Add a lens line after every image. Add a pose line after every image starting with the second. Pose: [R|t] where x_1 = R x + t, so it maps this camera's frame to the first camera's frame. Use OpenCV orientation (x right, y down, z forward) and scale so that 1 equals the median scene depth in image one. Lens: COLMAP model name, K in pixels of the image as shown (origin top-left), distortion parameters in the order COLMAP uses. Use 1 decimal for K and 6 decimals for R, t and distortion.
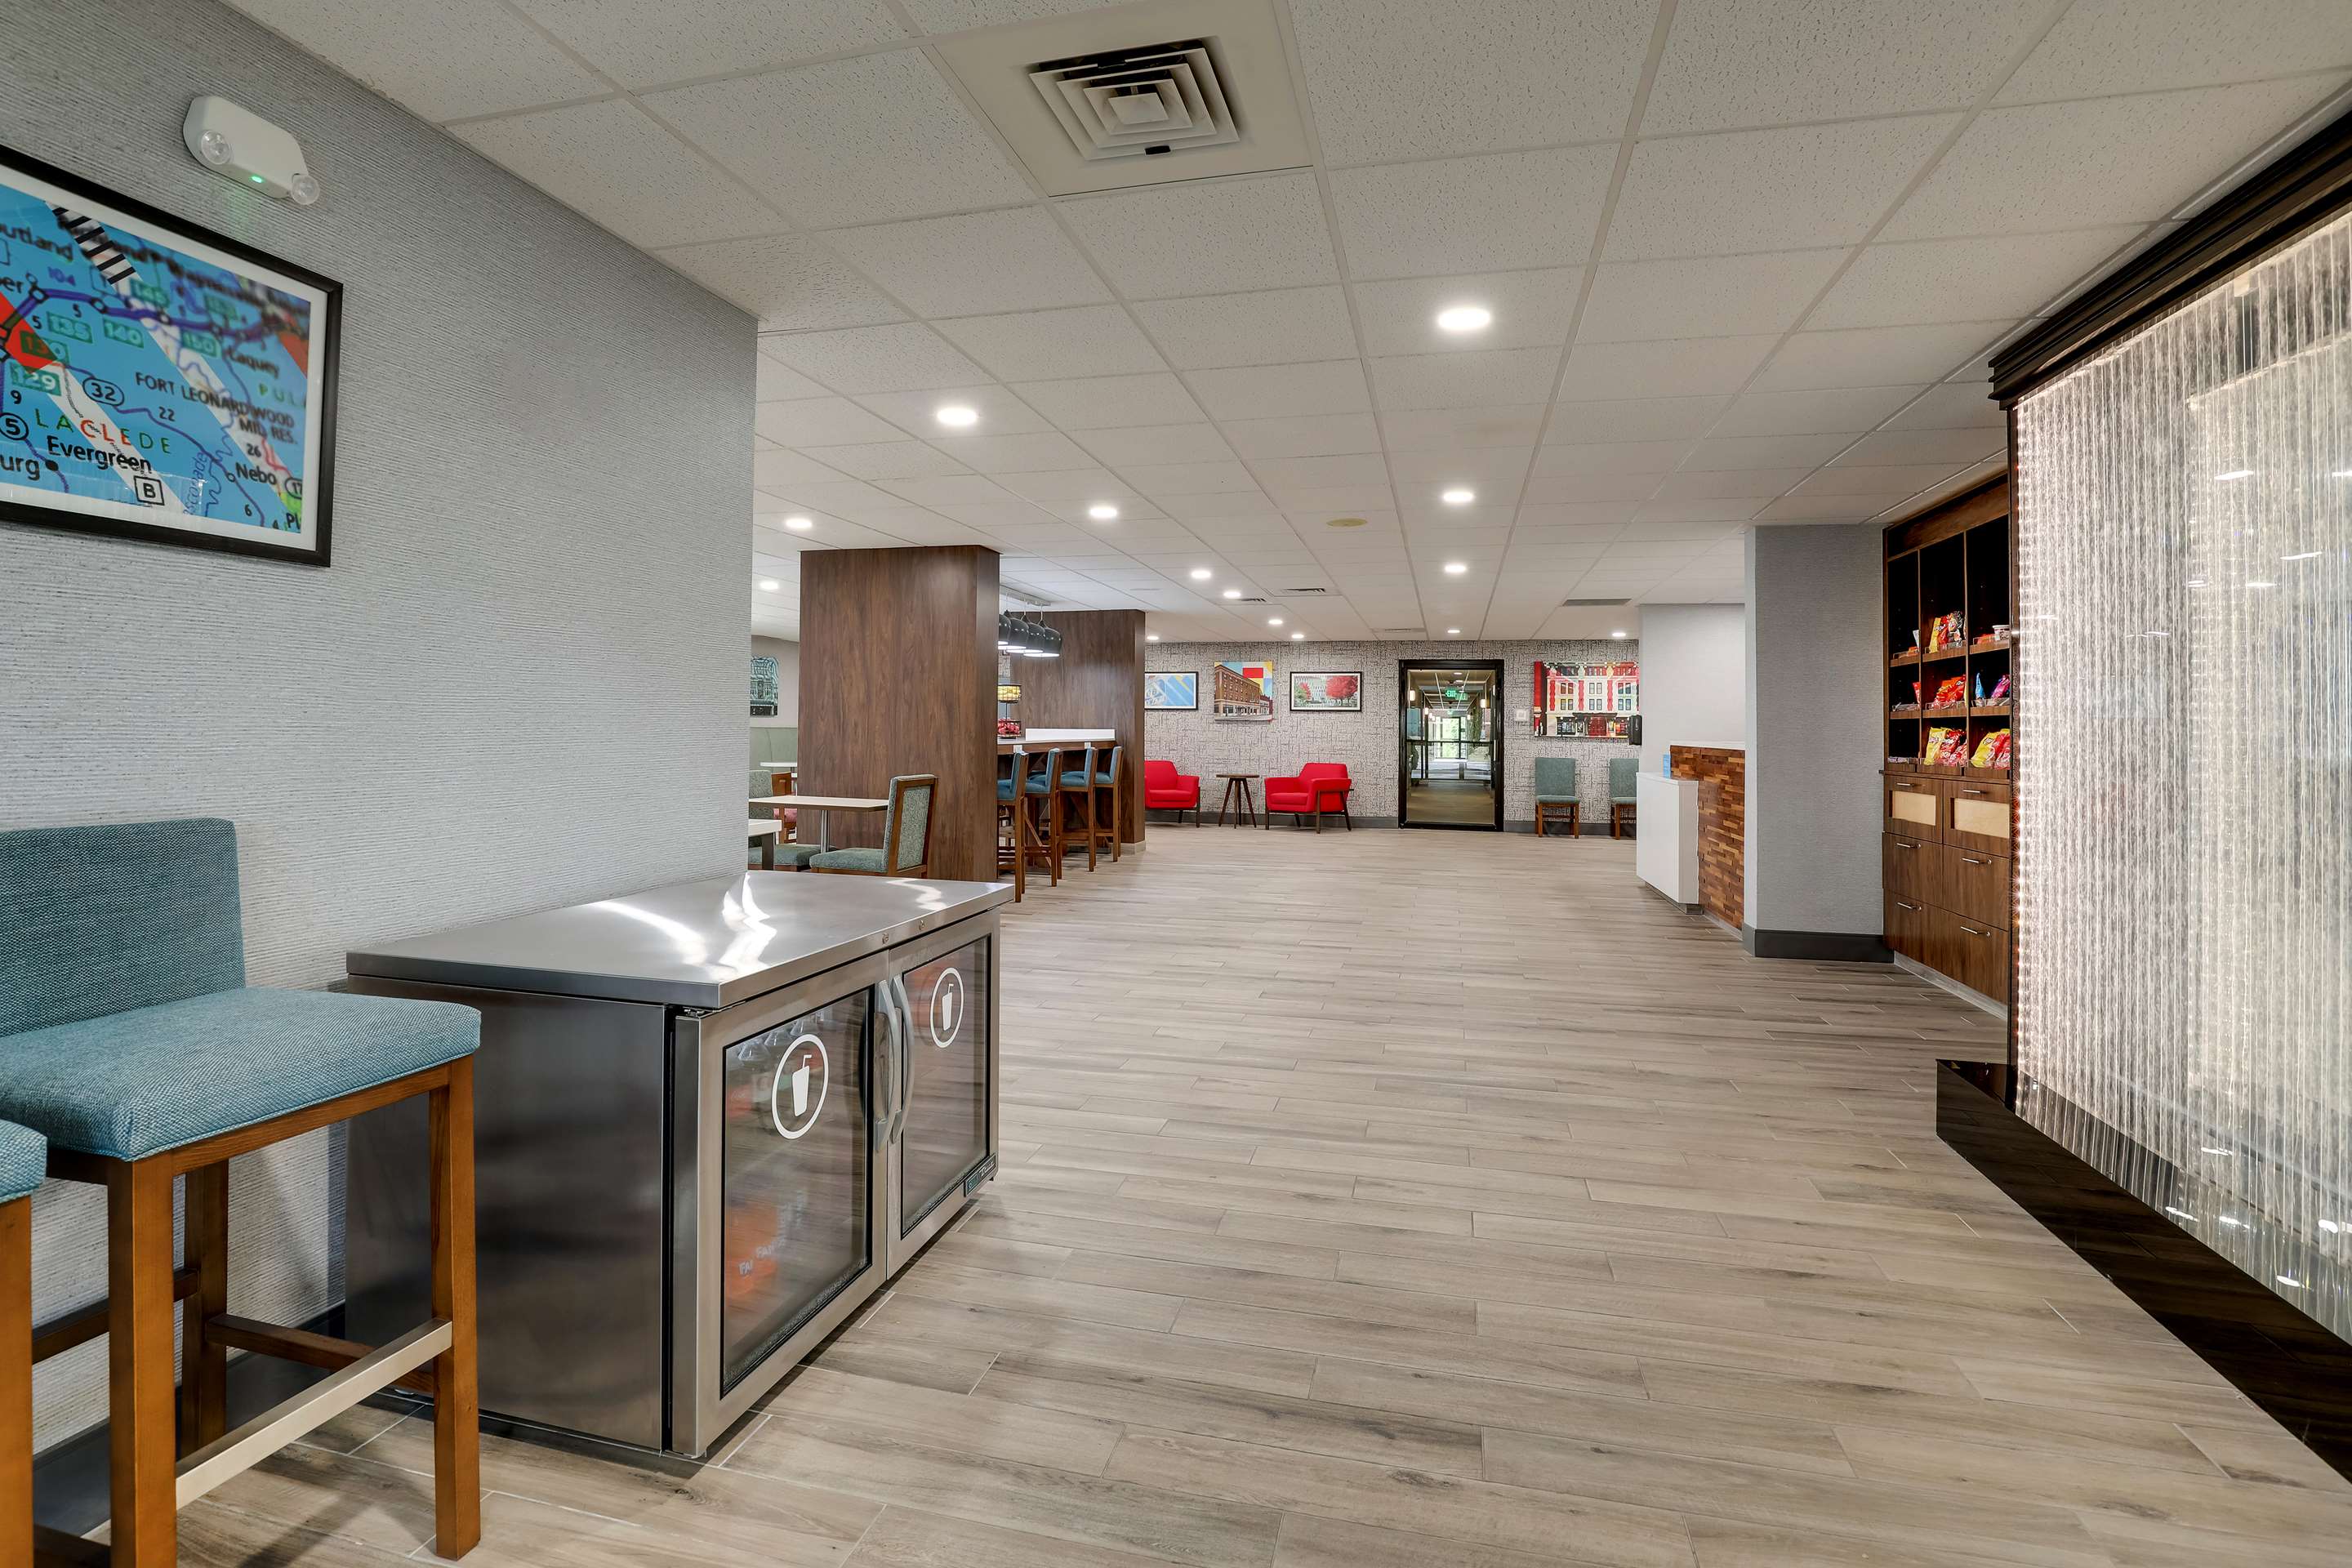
lens RADIAL K [[1139.7, 0, 1151.8], [0, 1139.7, 702.4], [0, 0, 1]] dist [-0.037442, 0.007942]
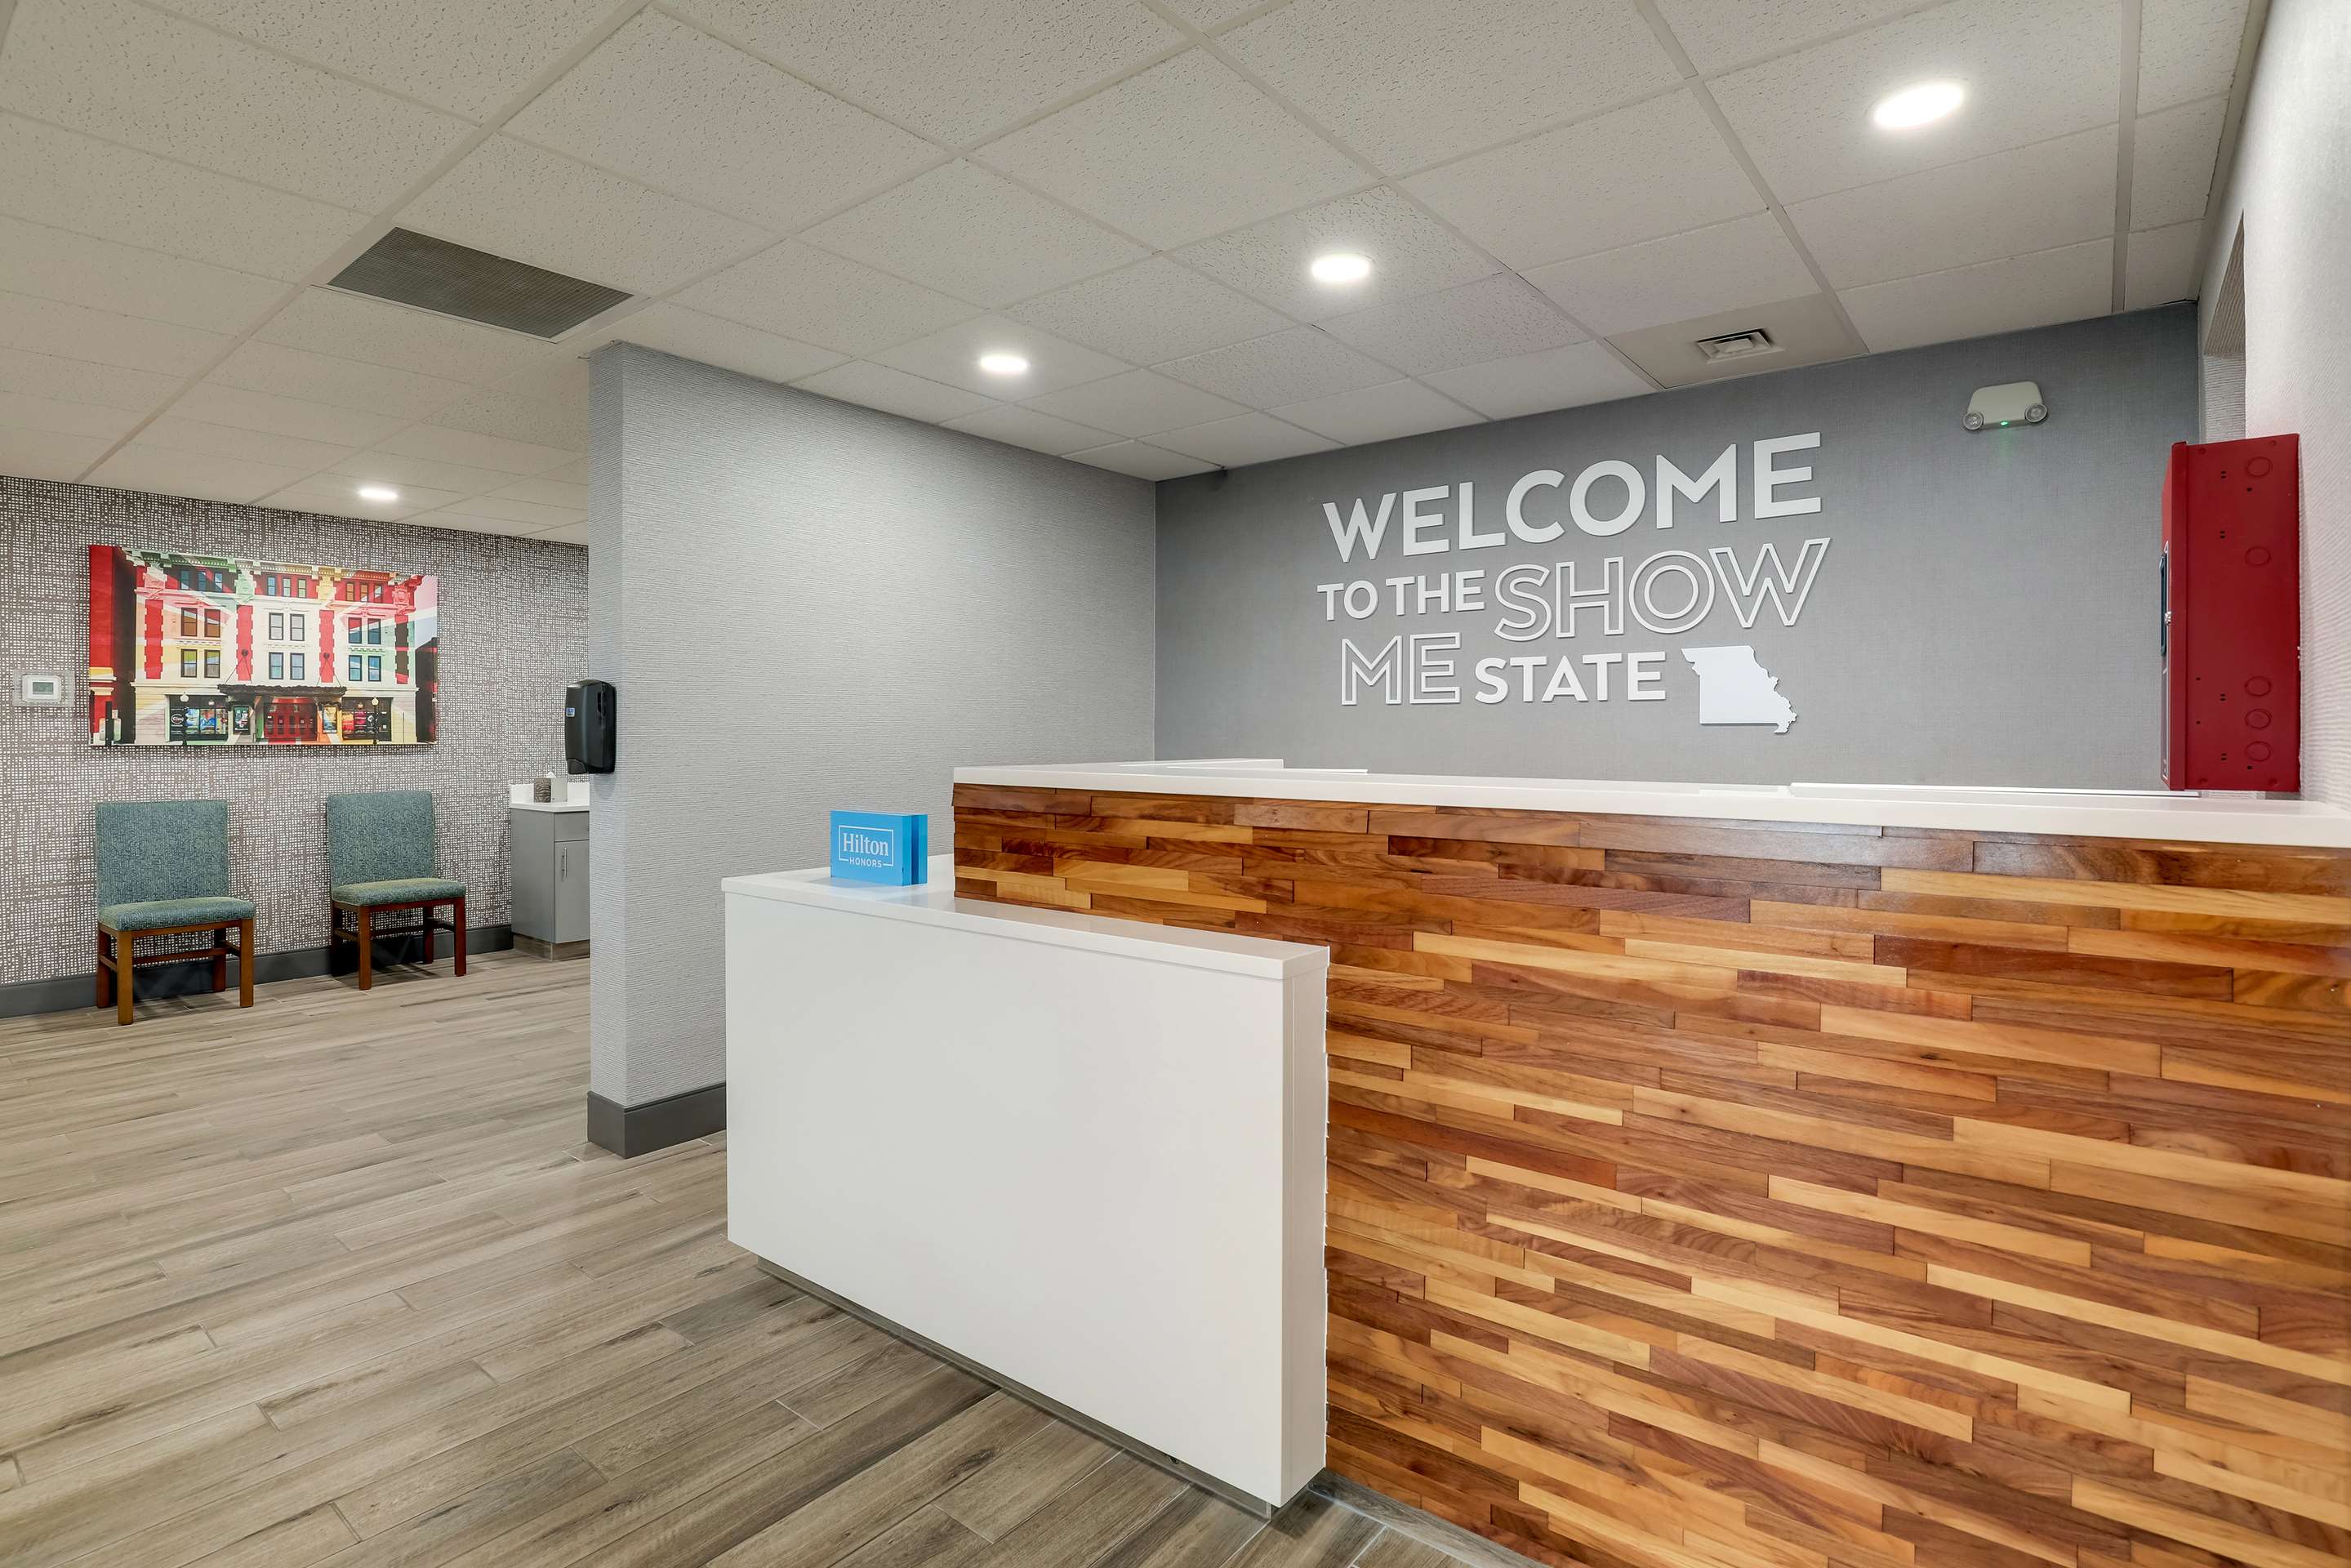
lens RADIAL K [[1143.8, 0, 1236.5], [0, 1143.8, 729.9], [0, 0, 1]] dist [-0.029240, 0.009098]
pose [[0.388144, -0.013218, 0.921504, 0.147464], [-0.015207, 0.999669, 0.020745, 0.011383], [-0.921473, -0.022065, 0.387815, 0.521681]]
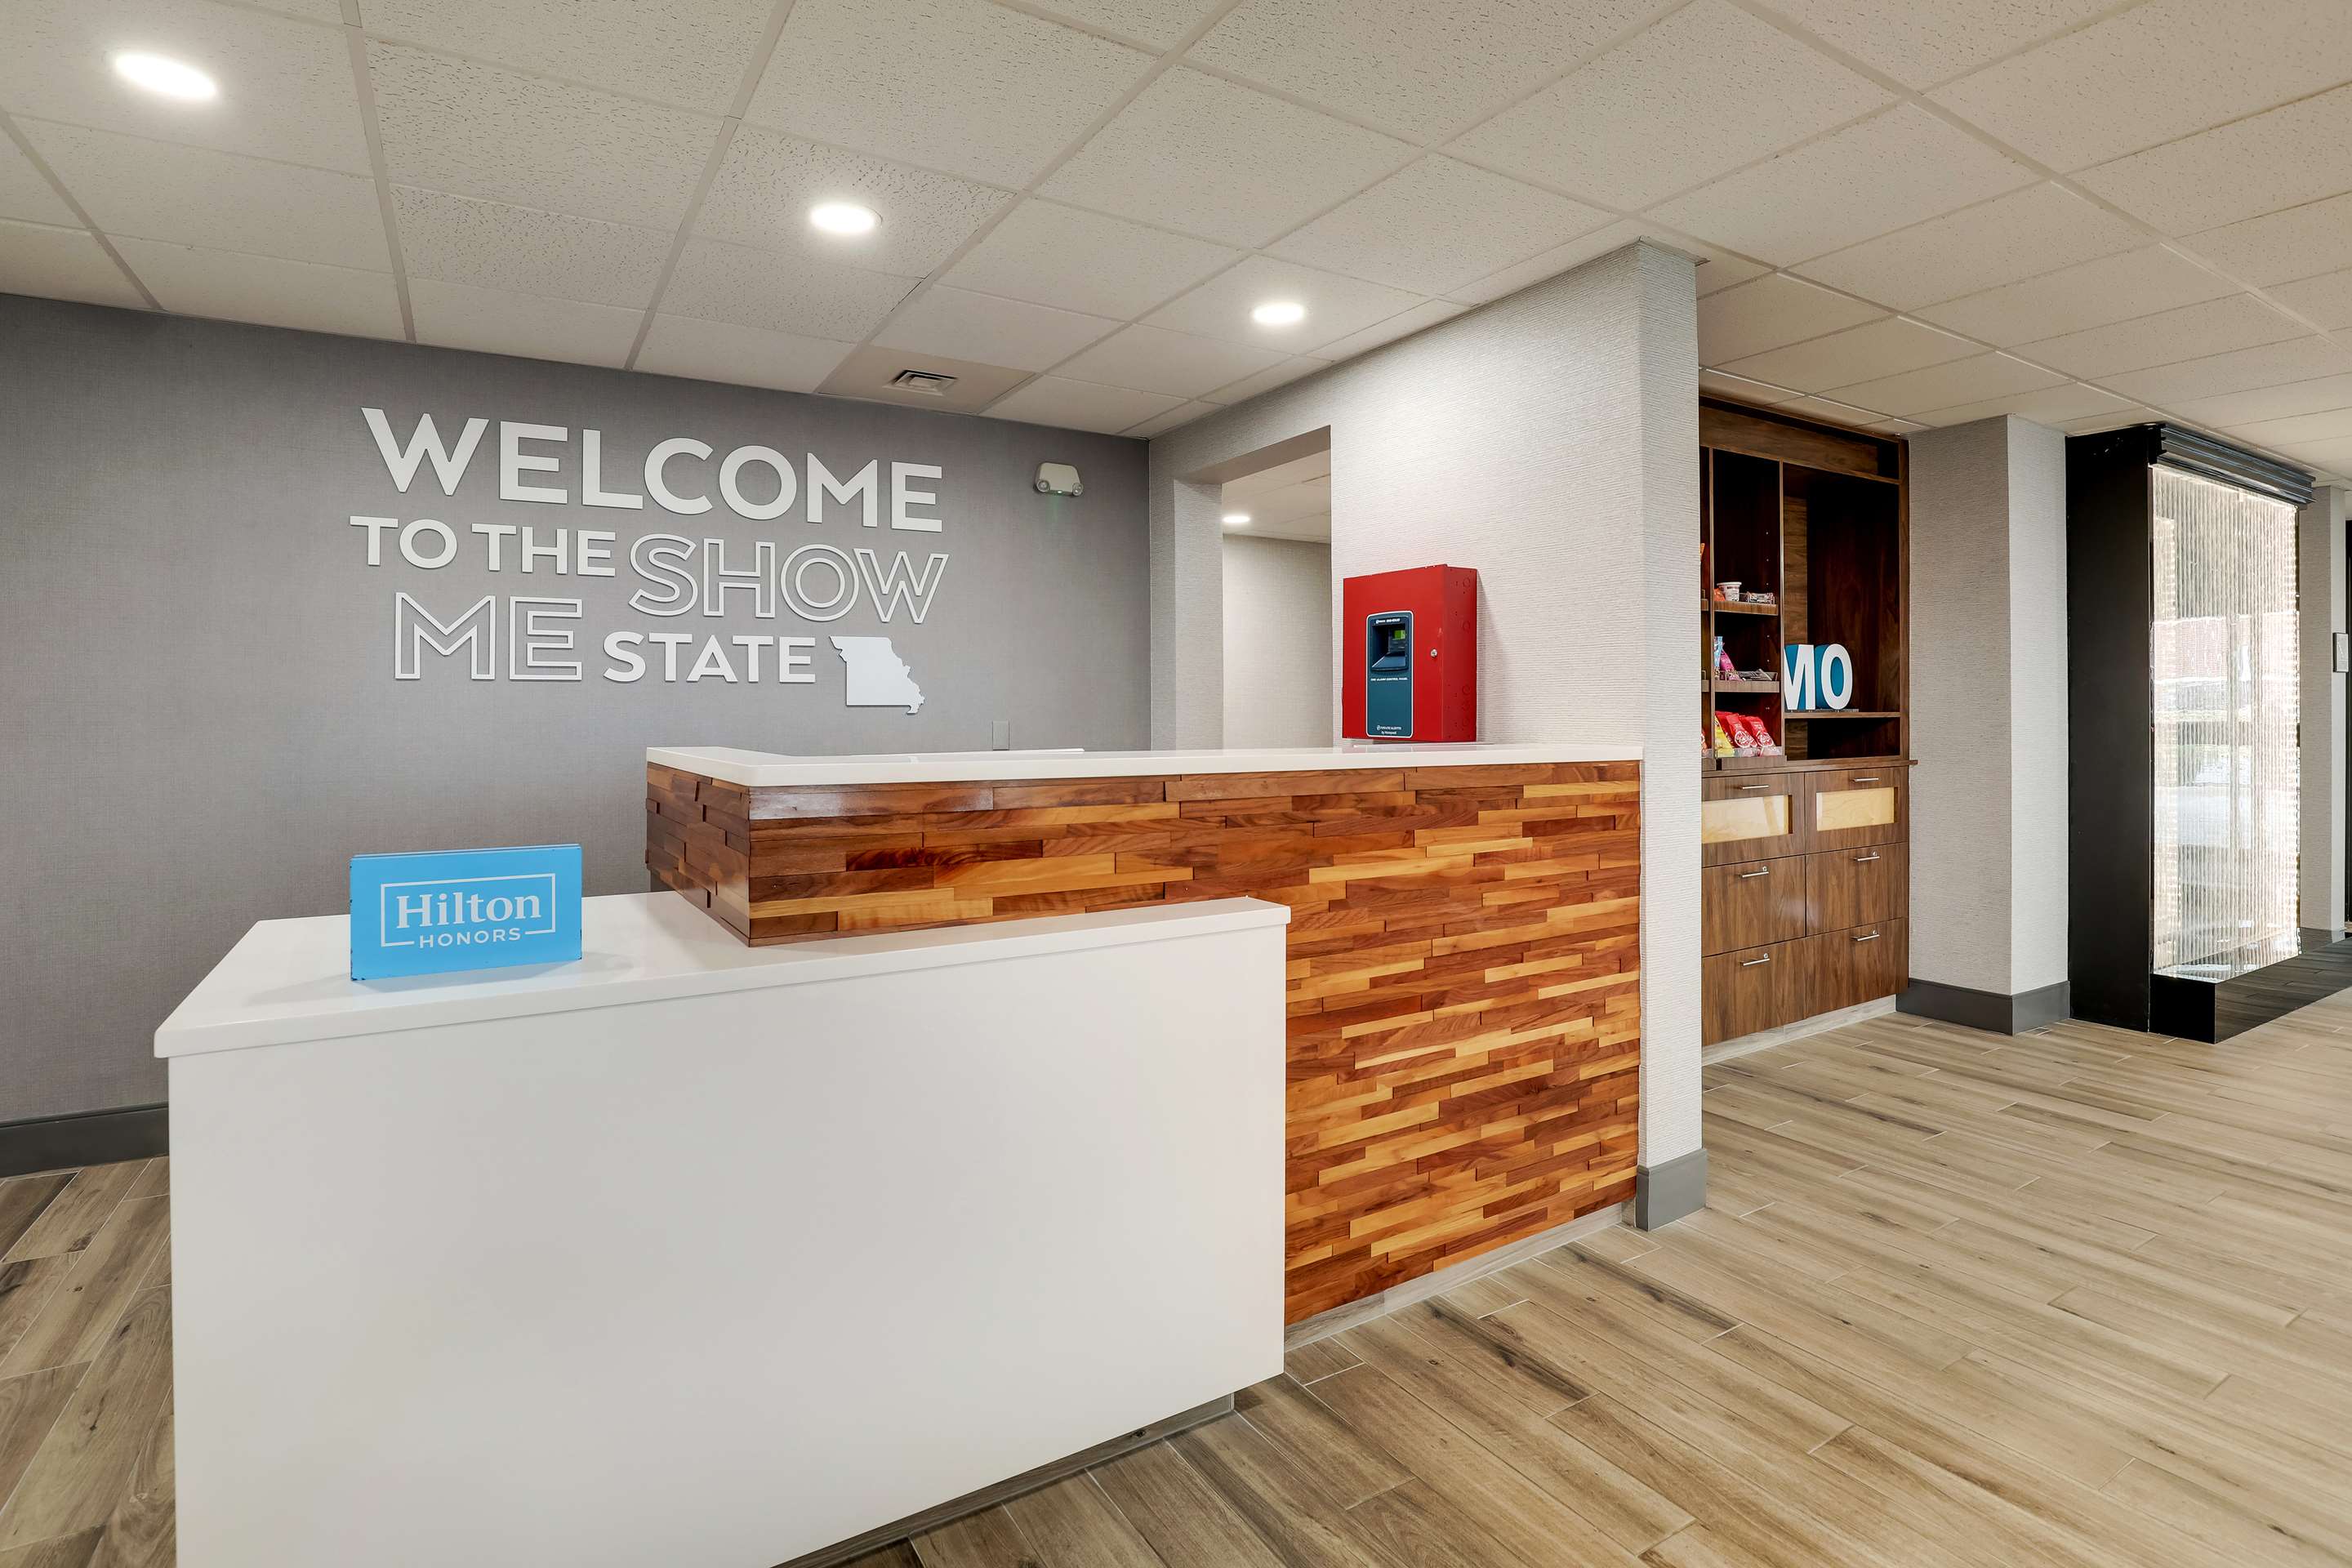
lens RADIAL K [[1139.7, 0, 1151.8], [0, 1139.7, 702.4], [0, 0, 1]] dist [-0.037442, 0.007942]
pose [[-0.707705, -0.008696, 0.706455, 0.172481], [-0.024902, 0.999610, -0.012642, 0.014876], [-0.706069, -0.026539, -0.707645, 0.680532]]
